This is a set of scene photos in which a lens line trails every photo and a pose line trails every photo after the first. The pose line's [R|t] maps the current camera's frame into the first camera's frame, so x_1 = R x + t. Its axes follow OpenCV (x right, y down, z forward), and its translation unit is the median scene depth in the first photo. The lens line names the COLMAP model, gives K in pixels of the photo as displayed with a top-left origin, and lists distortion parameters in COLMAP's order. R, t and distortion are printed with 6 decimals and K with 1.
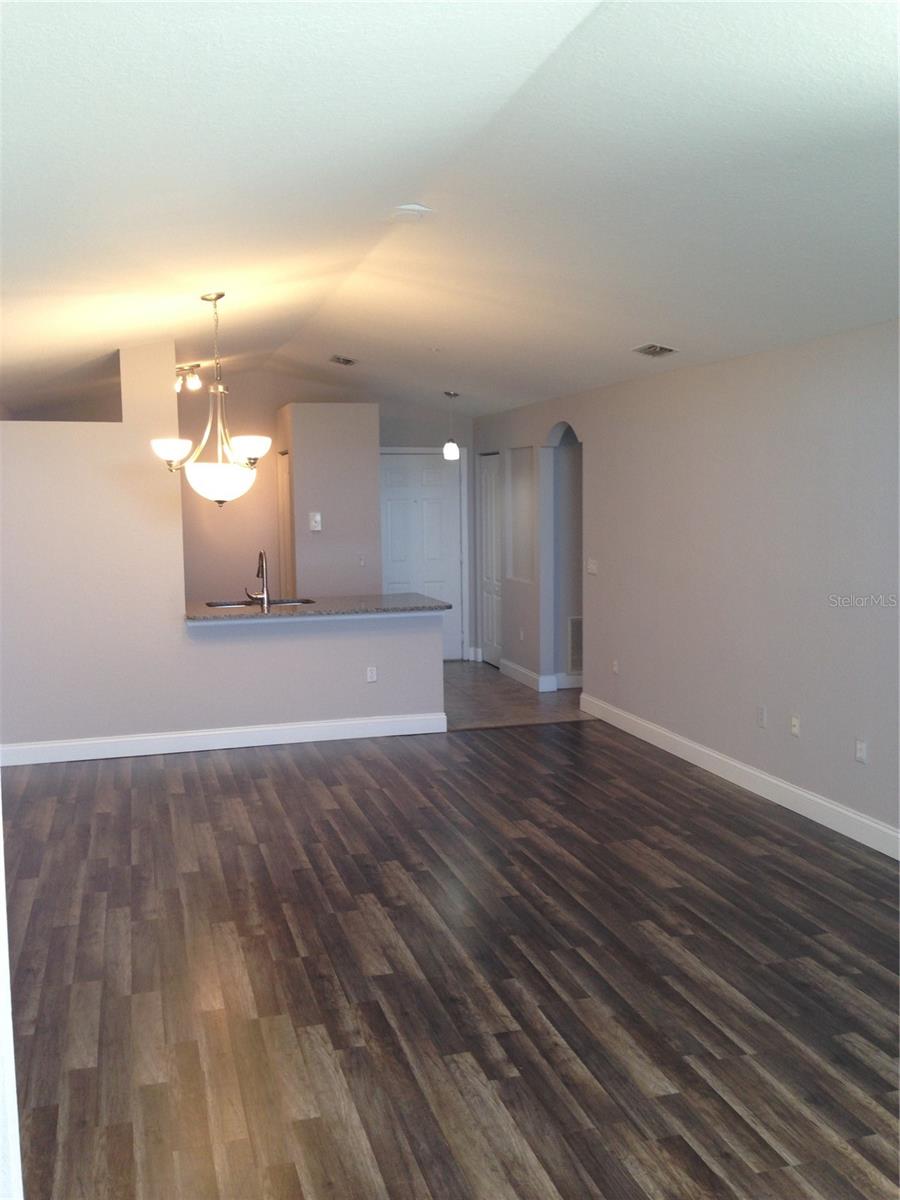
lens RADIAL K [[1128.2, 0, 452.9], [0, 1128.2, 584.5], [0, 0, 1]] dist [0.131057, -0.239731]
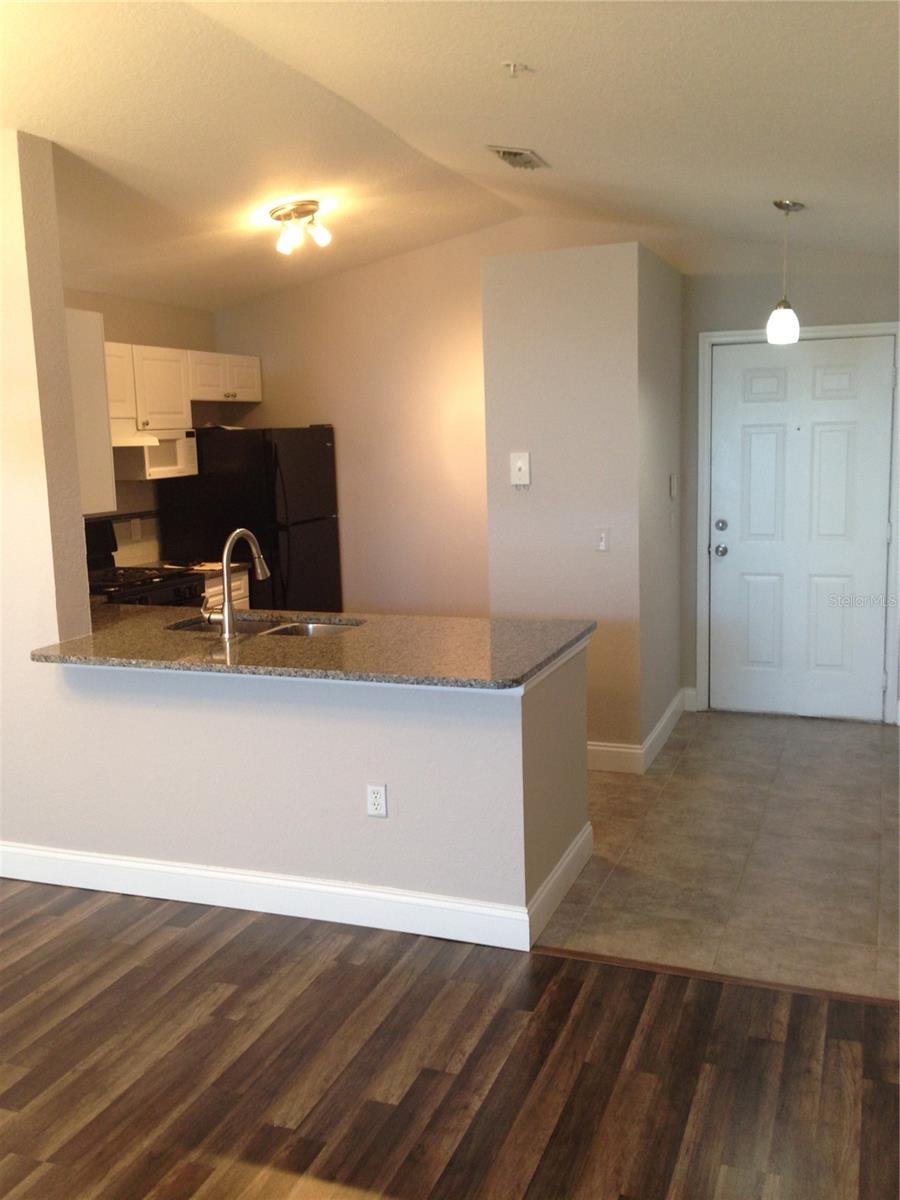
lens RADIAL K [[1122.3, 0, 476.1], [0, 1122.3, 582.9], [0, 0, 1]] dist [0.104228, 0.002271]
pose [[0.809293, 0.078513, -0.582135, 0.322285], [-0.038431, 0.995981, 0.080903, -0.071744], [0.586147, -0.043102, 0.809057, 0.889638]]
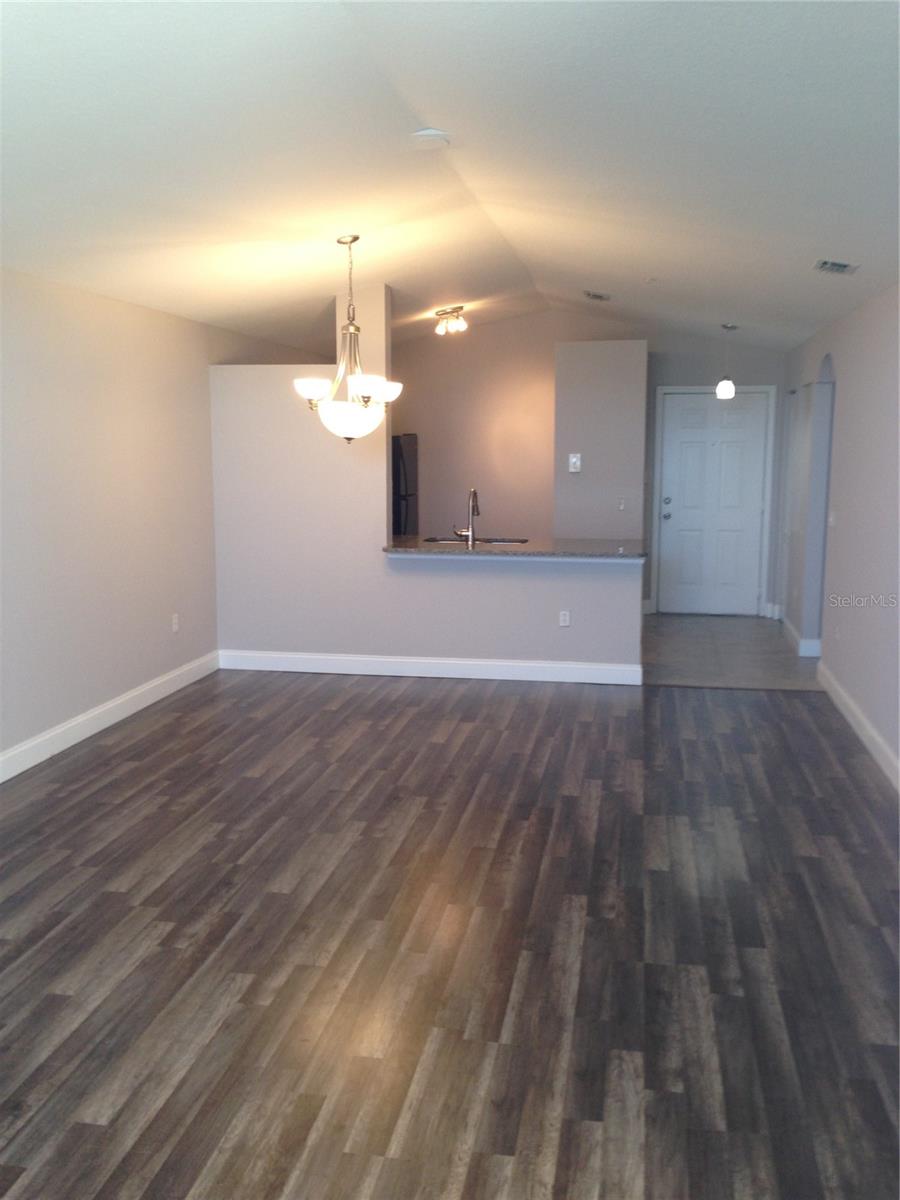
lens RADIAL K [[1120.5, 0, 450.0], [0, 1120.5, 600.0], [0, 0, 1]] dist [0.051293, -0.001244]
pose [[0.897271, 0.077965, -0.434541, 0.362136], [-0.049679, 0.995862, 0.076096, -0.008604], [0.438676, -0.046692, 0.897432, 0.111005]]
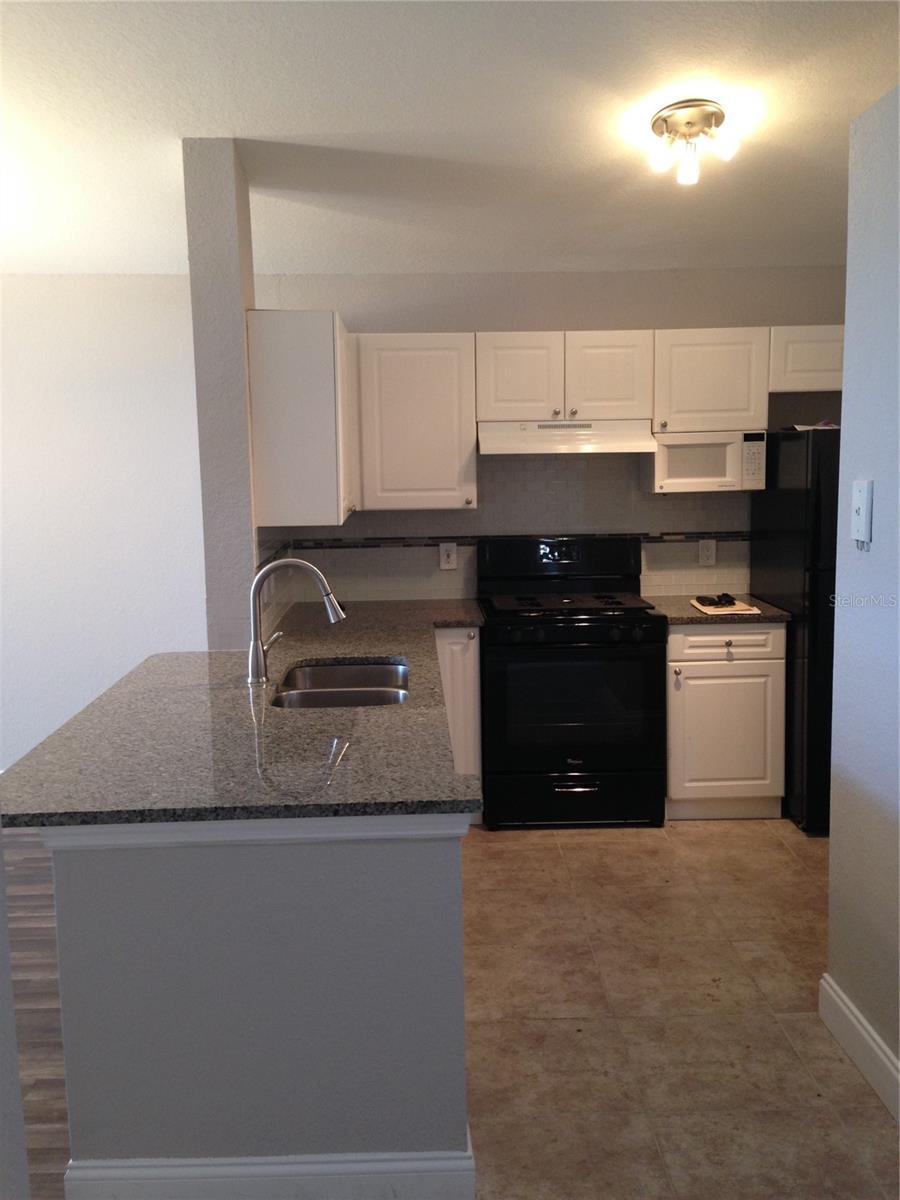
lens RADIAL K [[1120.5, 0, 450.0], [0, 1120.5, 600.0], [0, 0, 1]] dist [0.051293, -0.001244]
pose [[-0.237371, 0.152617, -0.959355, 0.329533], [-0.059604, 0.983433, 0.171195, -0.129246], [0.969589, 0.097818, -0.224342, 1.634984]]
